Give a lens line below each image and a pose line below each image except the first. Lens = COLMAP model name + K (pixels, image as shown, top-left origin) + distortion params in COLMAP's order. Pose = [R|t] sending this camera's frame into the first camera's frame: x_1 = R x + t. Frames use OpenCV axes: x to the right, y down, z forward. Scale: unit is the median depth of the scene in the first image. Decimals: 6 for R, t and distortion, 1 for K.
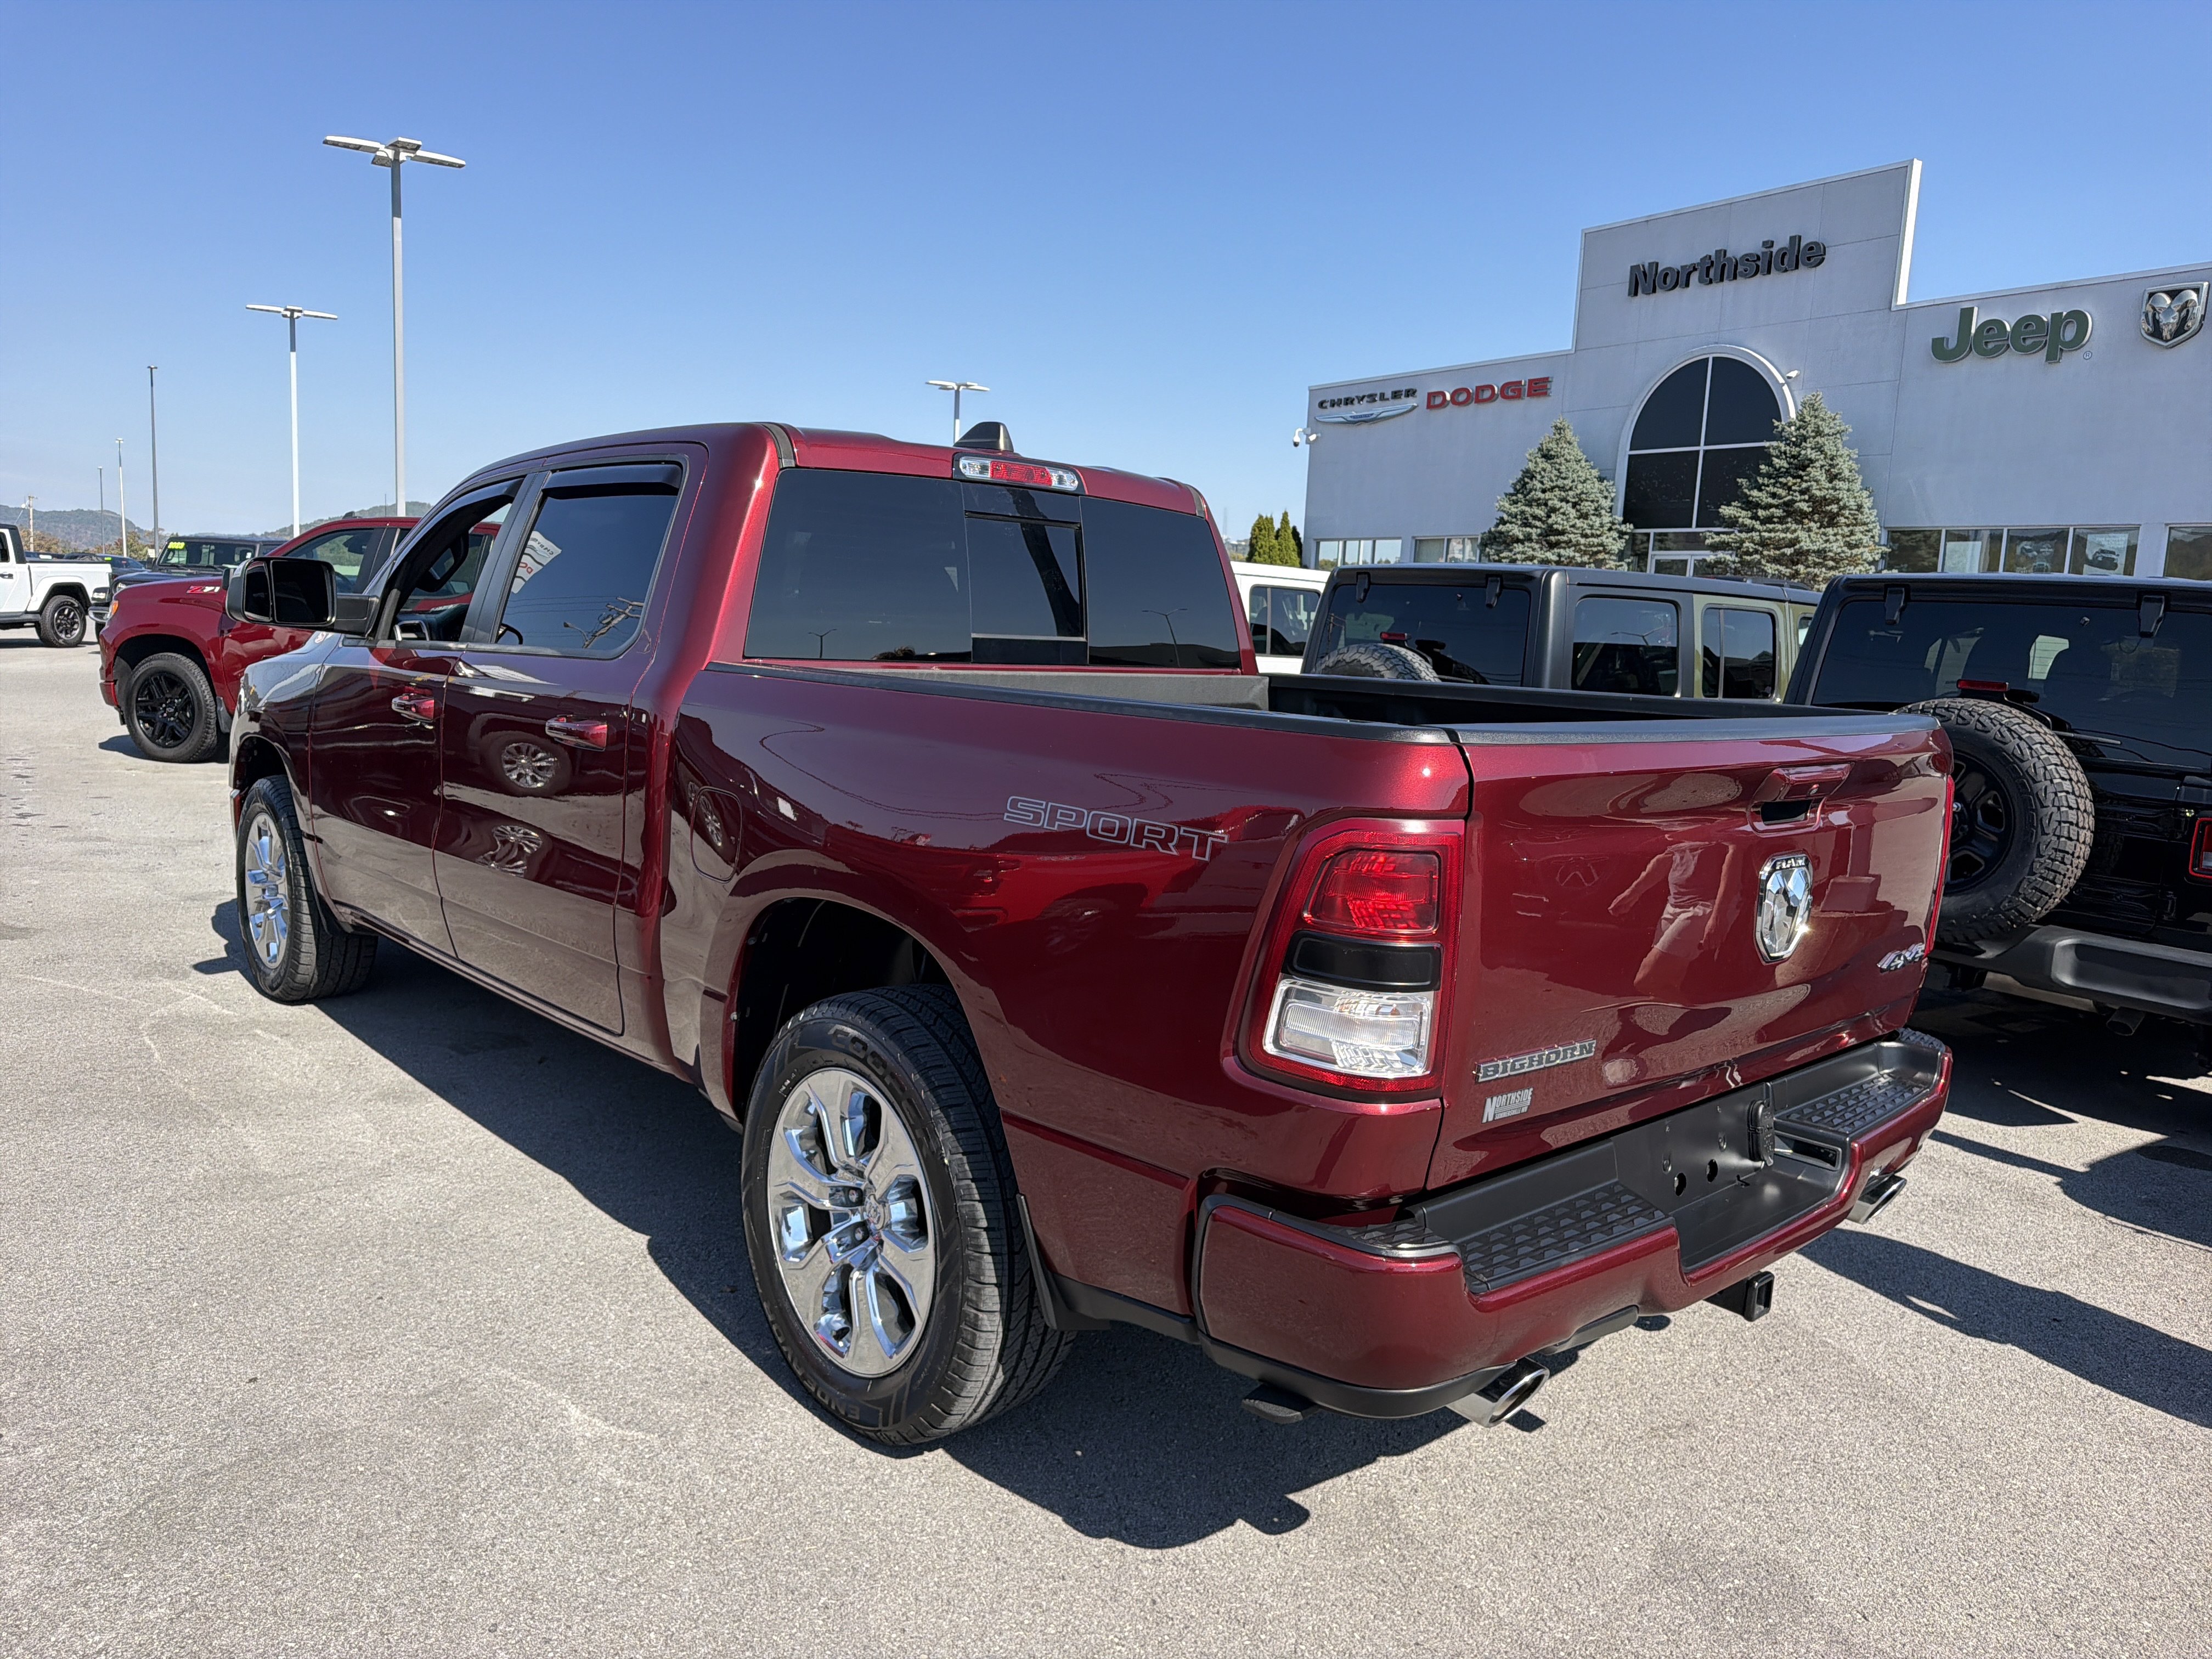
lens RADIAL K [[1608.7, 0, 1145.5], [0, 1608.7, 842.7], [0, 0, 1]] dist [-0.024633, 0.006100]
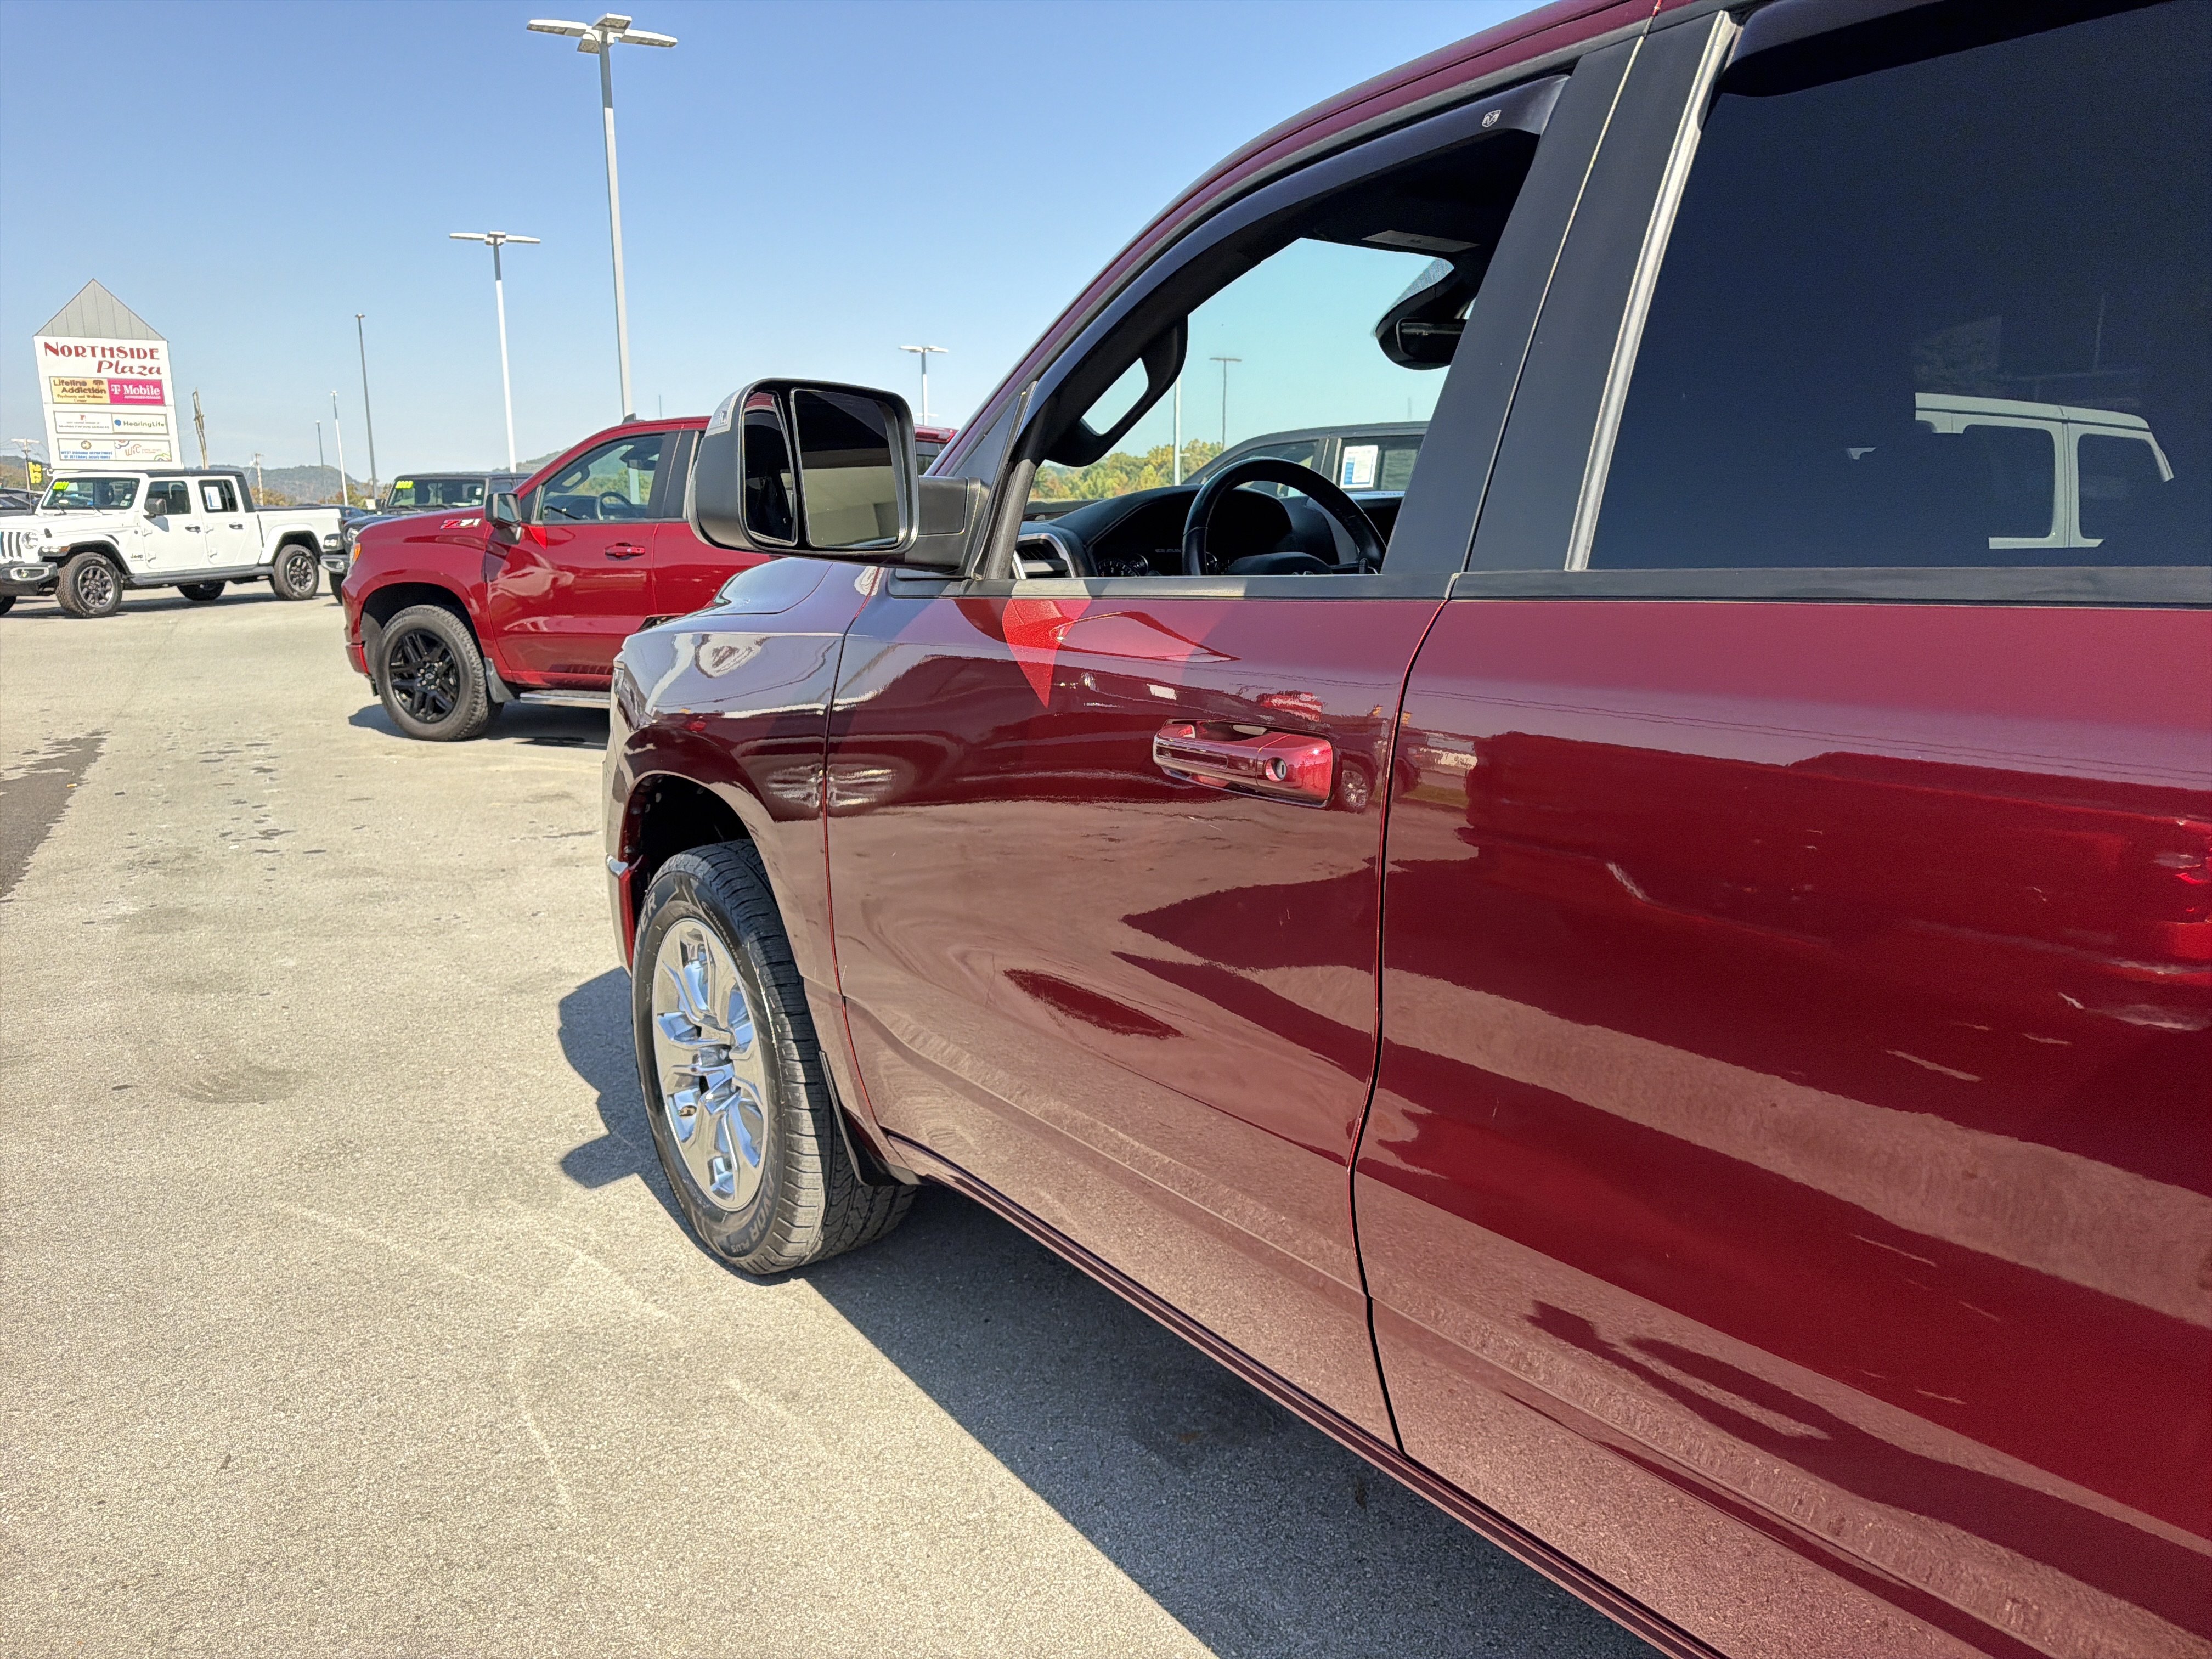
lens RADIAL K [[1582.0, 0, 1110.7], [0, 1582.0, 856.2], [0, 0, 1]] dist [-0.004380, -0.006843]
pose [[0.991429, -0.024219, -0.128384, -0.160090], [0.032826, 0.997322, 0.065353, -0.031654], [0.126457, -0.069007, 0.989569, 0.231703]]
